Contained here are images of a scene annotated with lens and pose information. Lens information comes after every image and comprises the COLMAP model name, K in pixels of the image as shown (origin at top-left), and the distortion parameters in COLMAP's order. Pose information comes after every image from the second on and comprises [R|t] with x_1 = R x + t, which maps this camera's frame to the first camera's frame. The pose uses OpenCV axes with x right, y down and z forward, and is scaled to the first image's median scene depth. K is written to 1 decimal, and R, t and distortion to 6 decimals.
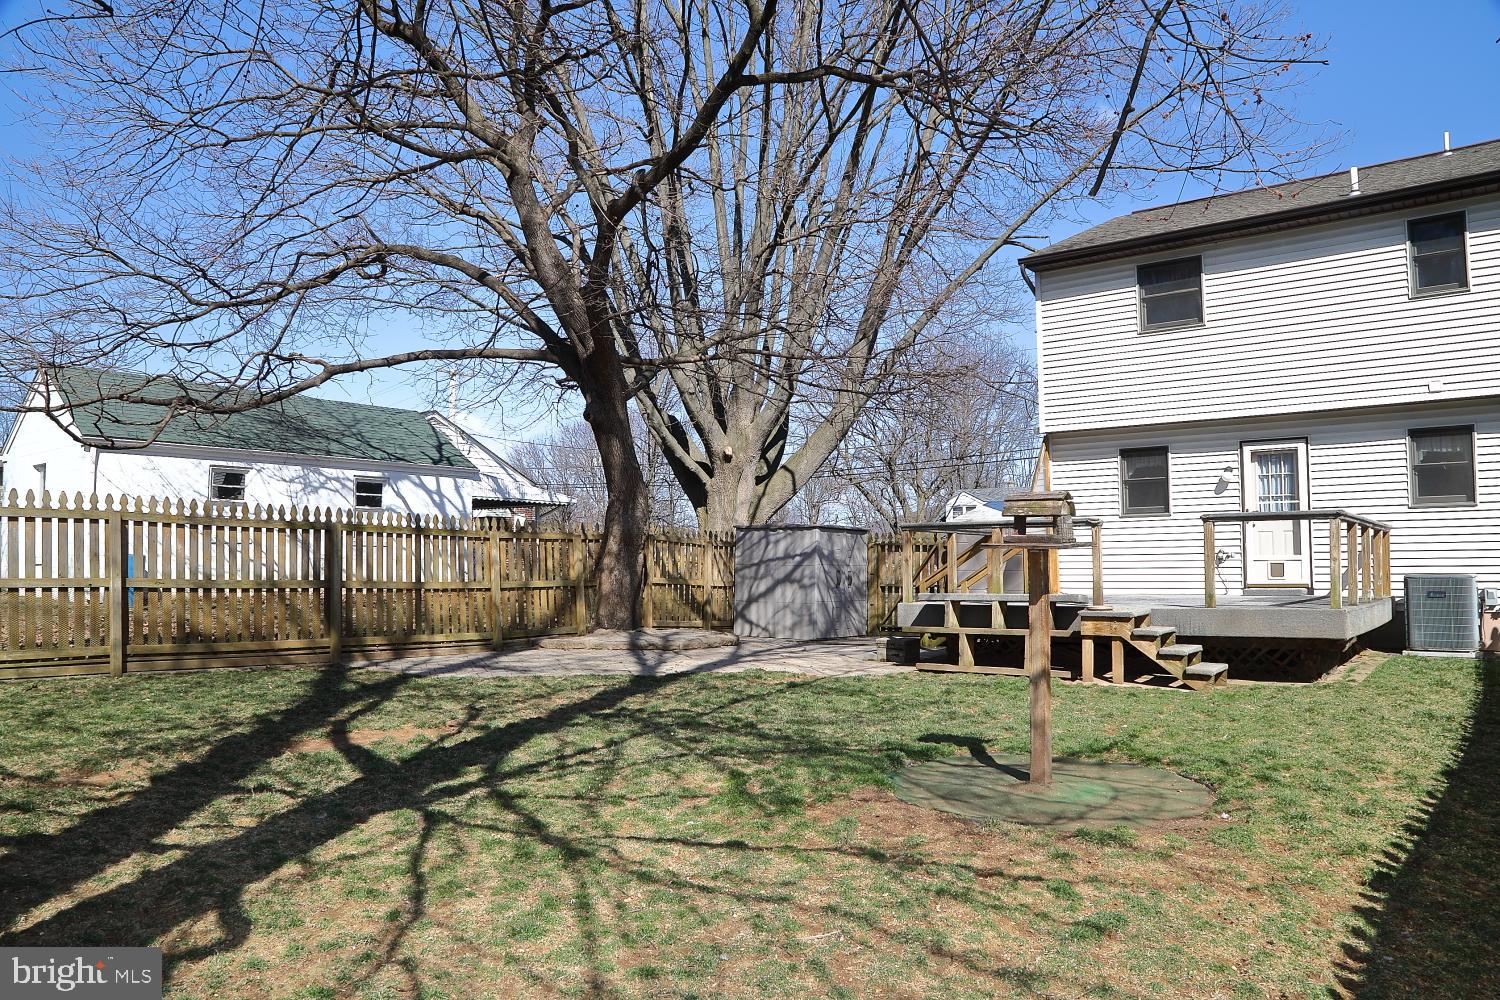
lens RADIAL K [[1073.4, 0, 748.0], [0, 1073.4, 497.7], [0, 0, 1]] dist [-0.045520, 0.004543]
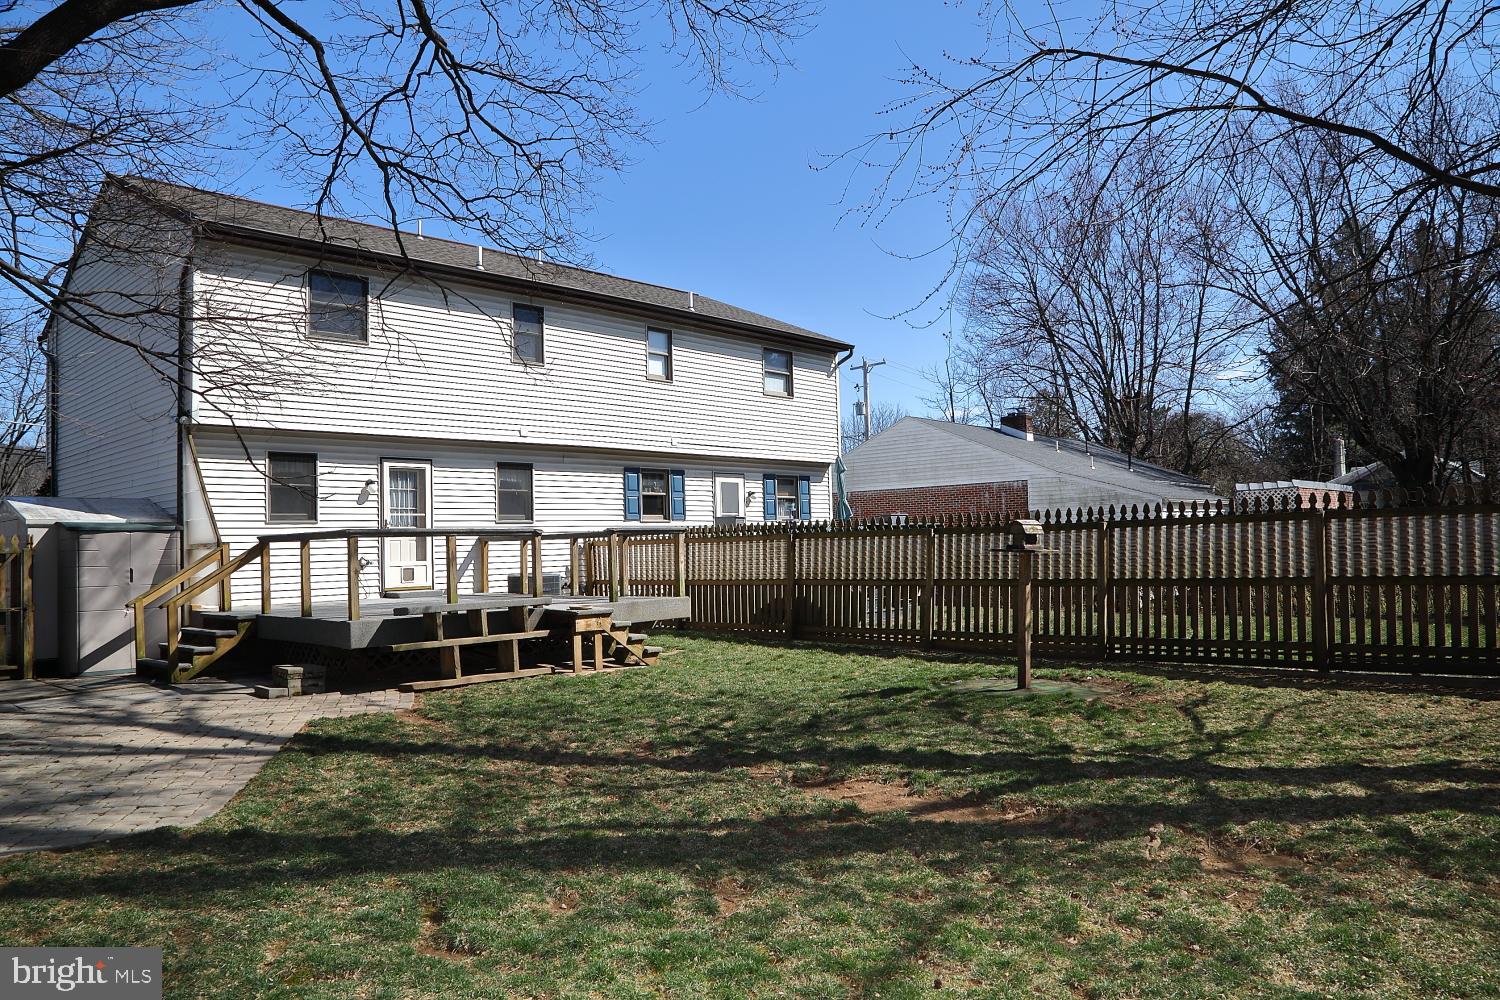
lens RADIAL K [[1073.4, 0, 745.3], [0, 1073.4, 507.0], [0, 0, 1]] dist [-0.045520, 0.004543]
pose [[0.087821, 0.039000, 0.995373, -0.601864], [-0.038442, 0.998622, -0.035735, 0.023212], [-0.995394, -0.035125, 0.089199, 0.544585]]
